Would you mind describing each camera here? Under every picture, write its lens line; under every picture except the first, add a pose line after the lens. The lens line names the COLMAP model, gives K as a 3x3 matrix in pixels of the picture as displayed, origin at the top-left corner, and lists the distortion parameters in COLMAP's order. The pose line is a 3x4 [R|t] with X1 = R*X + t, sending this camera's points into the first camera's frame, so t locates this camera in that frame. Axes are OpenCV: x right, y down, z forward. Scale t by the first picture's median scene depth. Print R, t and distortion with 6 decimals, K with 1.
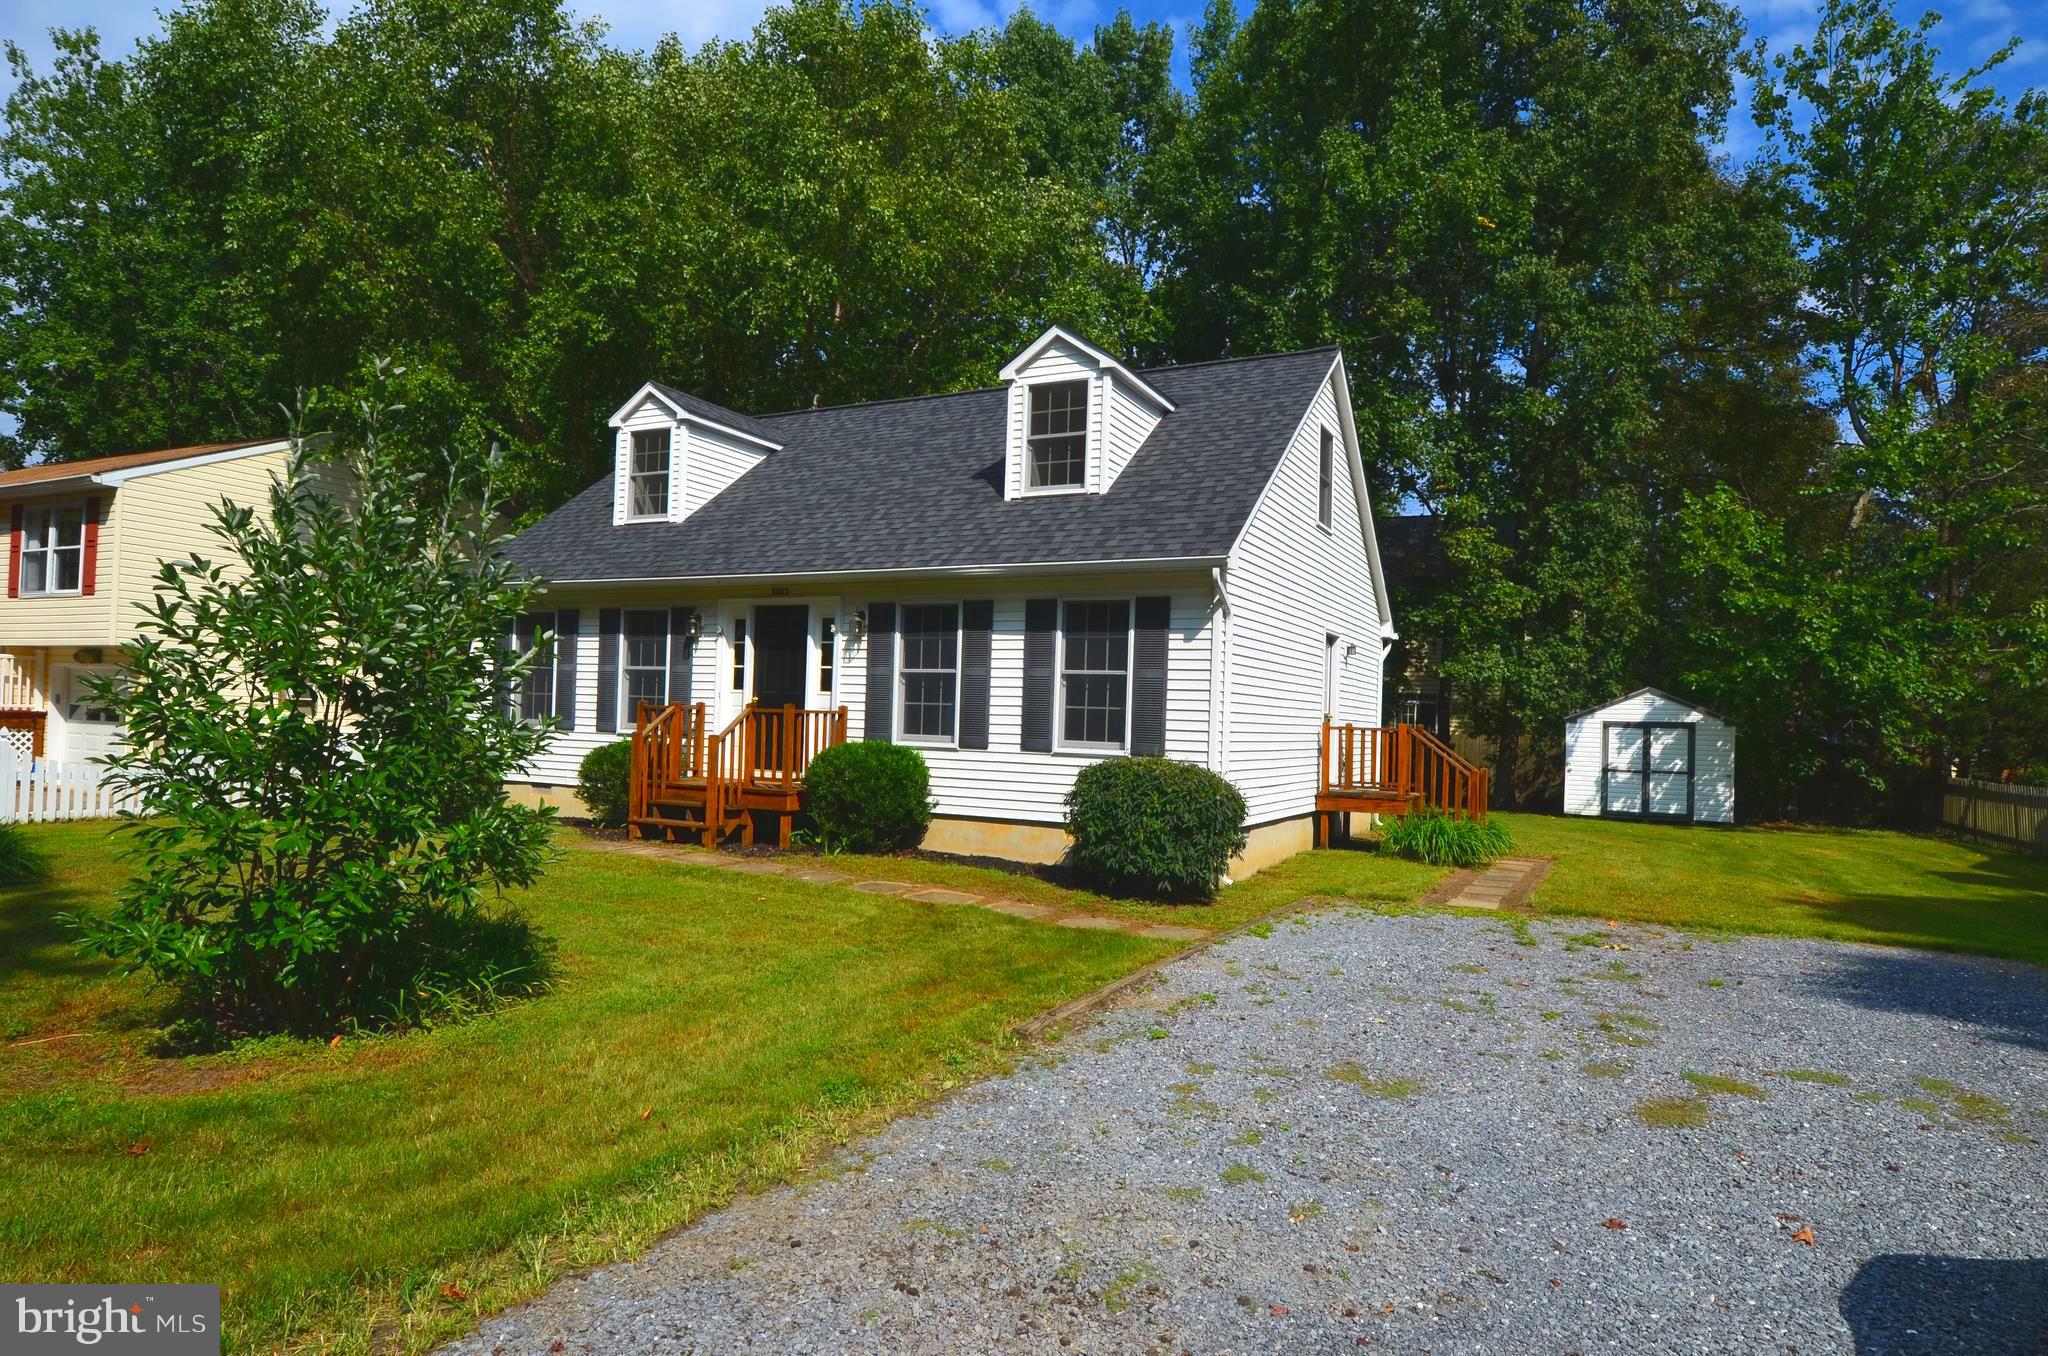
lens RADIAL K [[1179.5, 0, 1024.5], [0, 1179.5, 742.2], [0, 0, 1]] dist [0.002090, -0.000103]
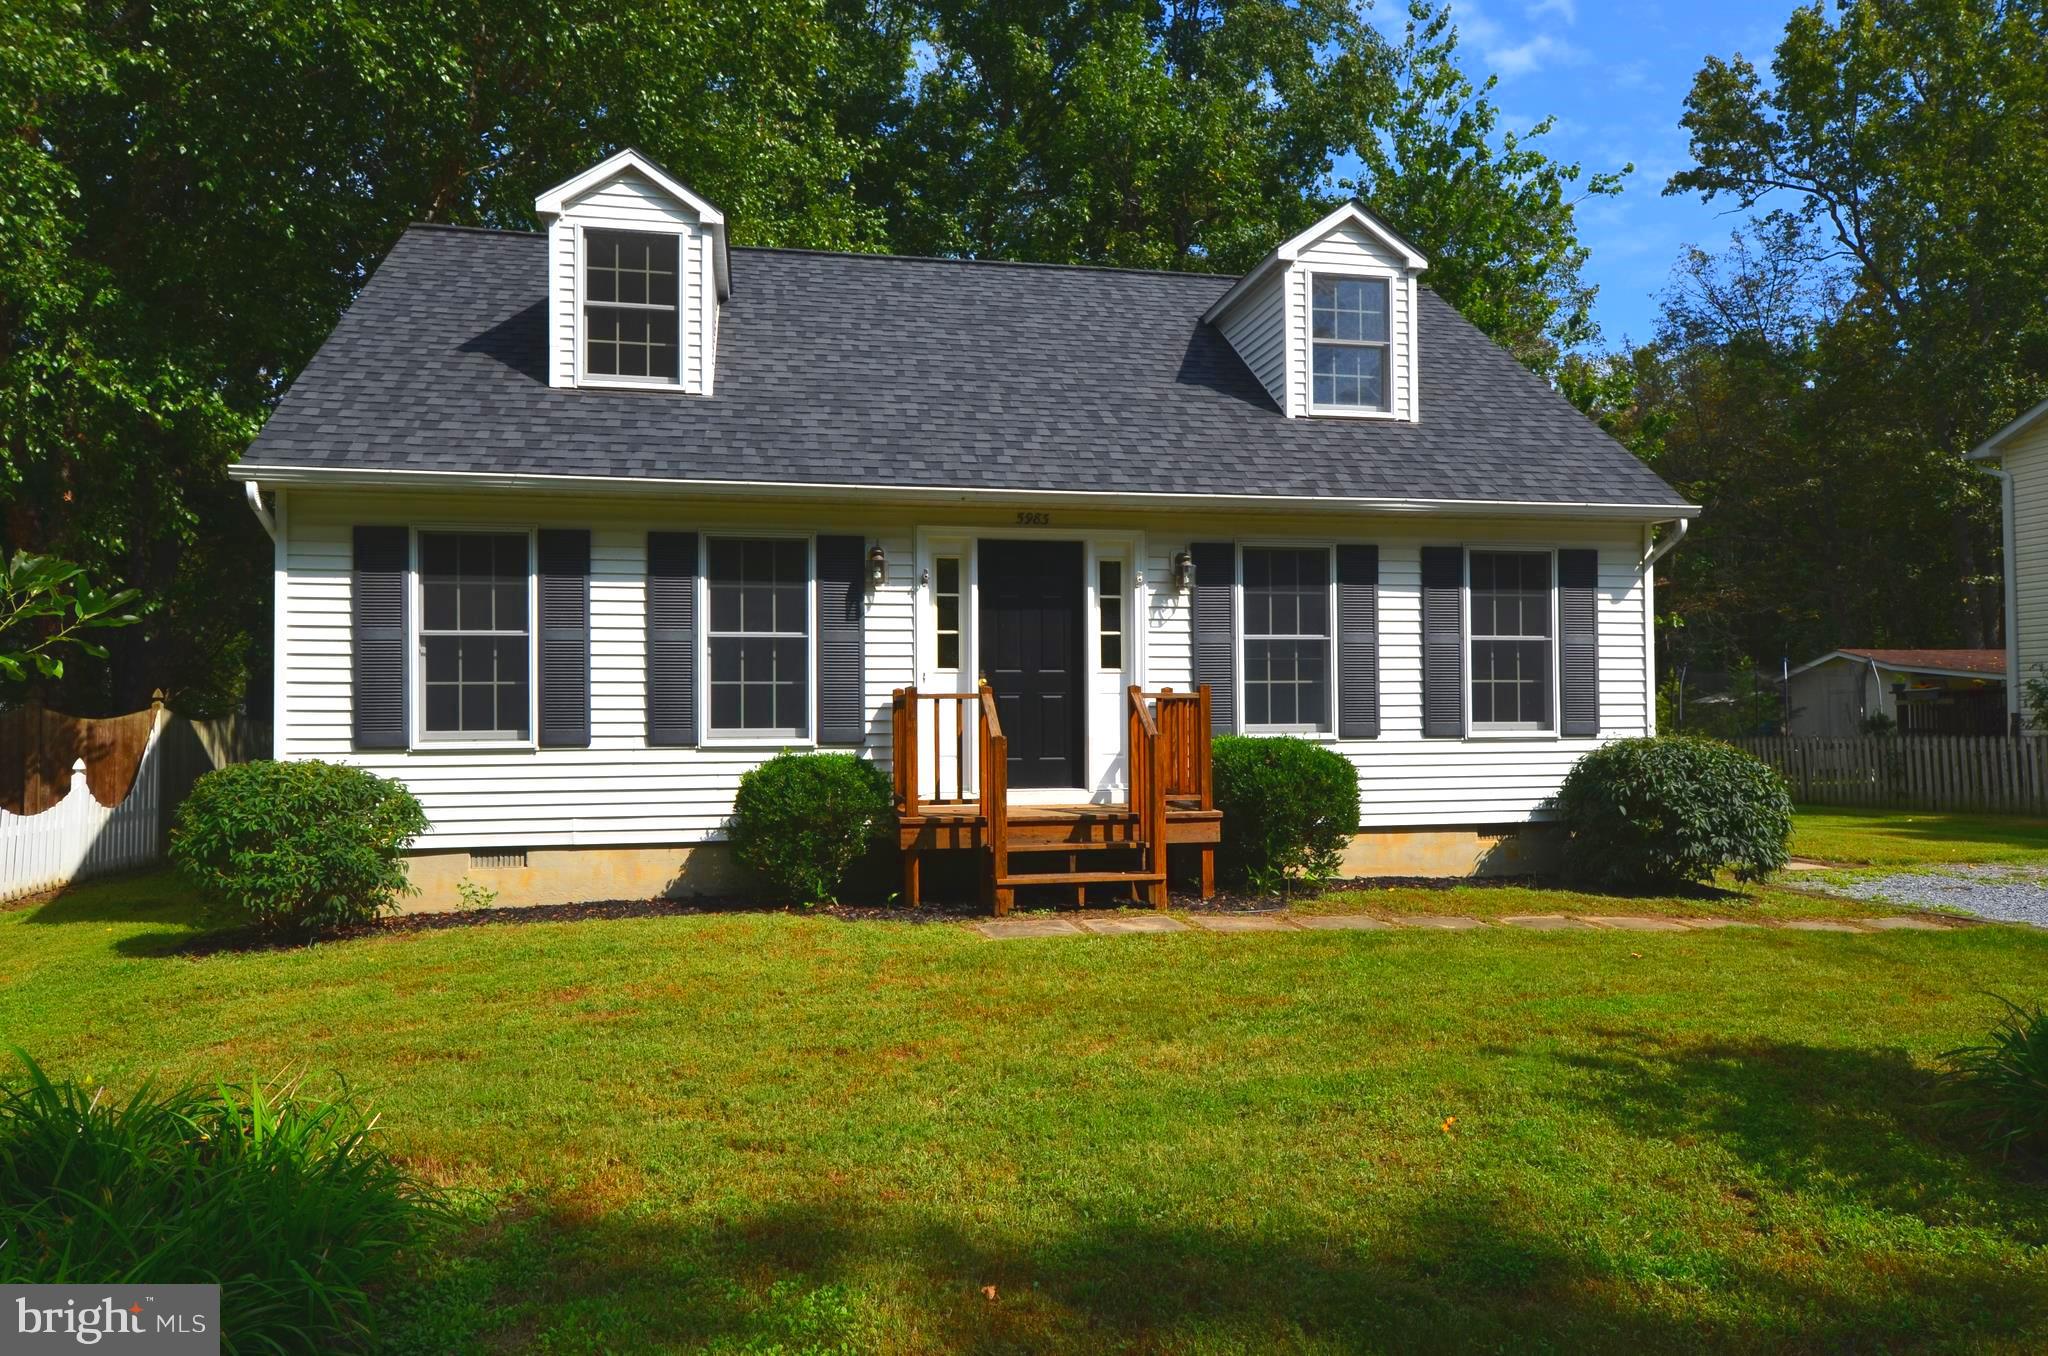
lens RADIAL K [[1423.1, 0, 1024.1], [0, 1423.1, 671.1], [0, 0, 1]] dist [0.046441, 0.001633]
pose [[0.770088, -0.021339, 0.637580, -0.654702], [0.040735, 0.999046, -0.015764, -0.026581], [-0.636636, 0.038111, 0.770223, 0.345686]]
